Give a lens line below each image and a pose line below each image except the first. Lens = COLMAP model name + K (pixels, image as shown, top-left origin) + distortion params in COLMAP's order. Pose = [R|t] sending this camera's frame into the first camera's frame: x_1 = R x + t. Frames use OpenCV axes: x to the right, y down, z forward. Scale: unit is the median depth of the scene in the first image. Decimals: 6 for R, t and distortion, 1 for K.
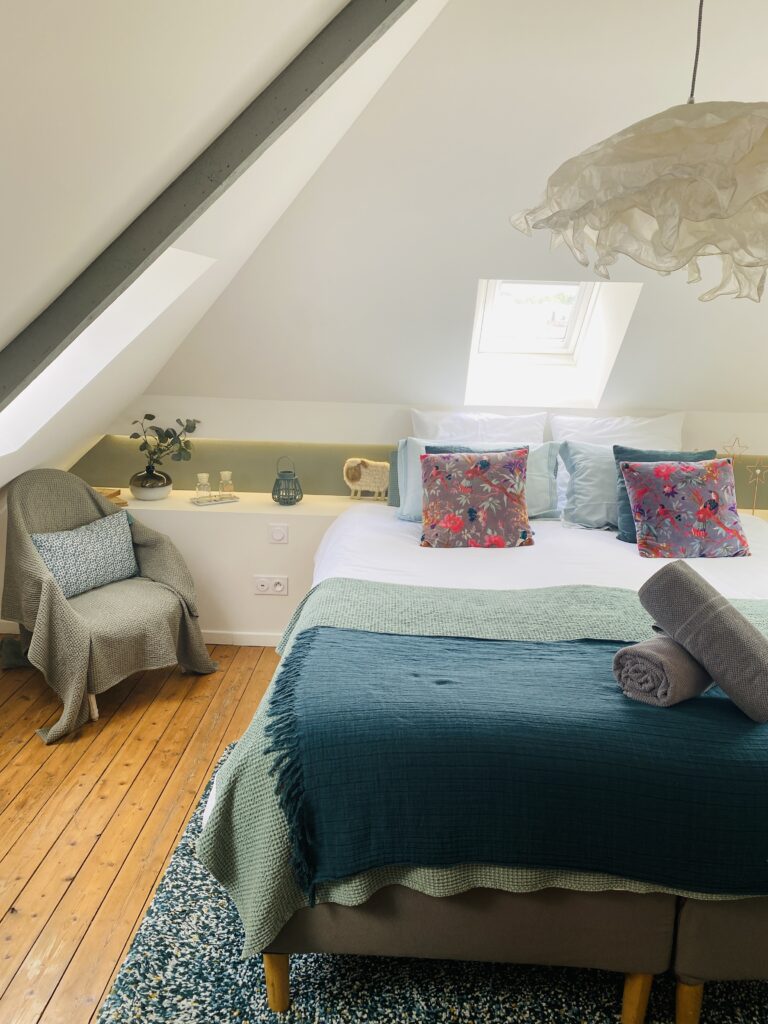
lens RADIAL K [[756.5, 0, 384.0], [0, 756.5, 512.0], [0, 0, 1]] dist [0.046075, -0.090113]
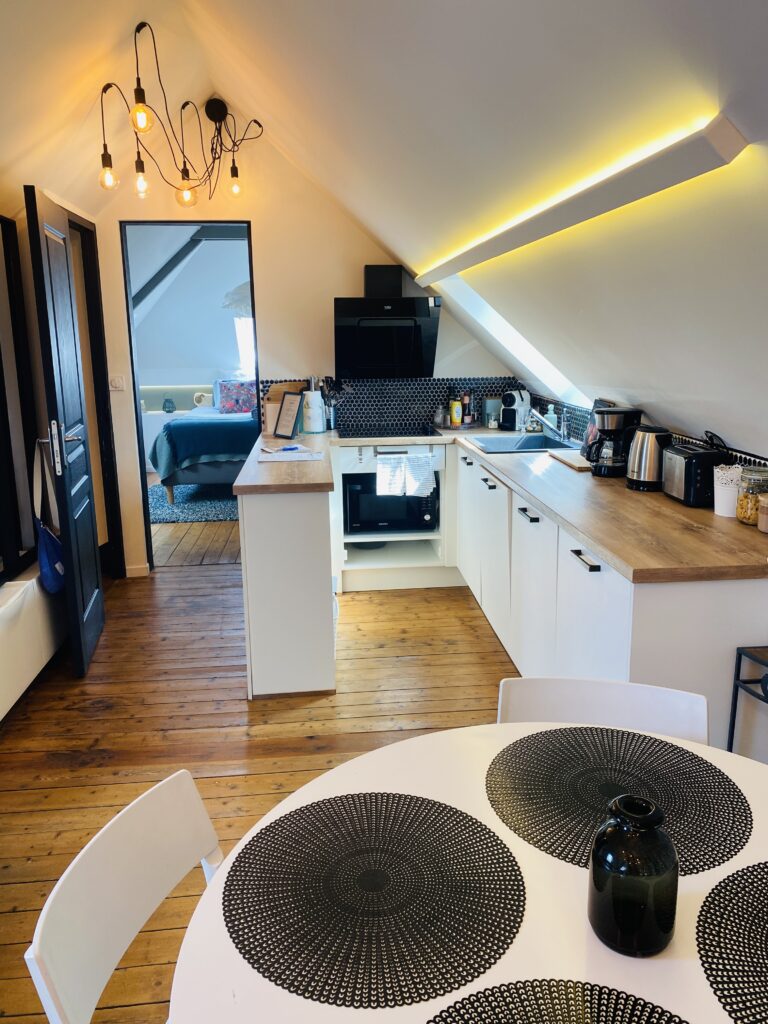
lens RADIAL K [[756.5, 0, 384.0], [0, 756.5, 512.0], [0, 0, 1]] dist [0.046075, -0.090113]
pose [[0.989221, -0.062014, 0.132653, 0.252168], [0.065616, 0.997581, -0.022952, 0.501622], [-0.130909, 0.031409, 0.990897, -1.787309]]
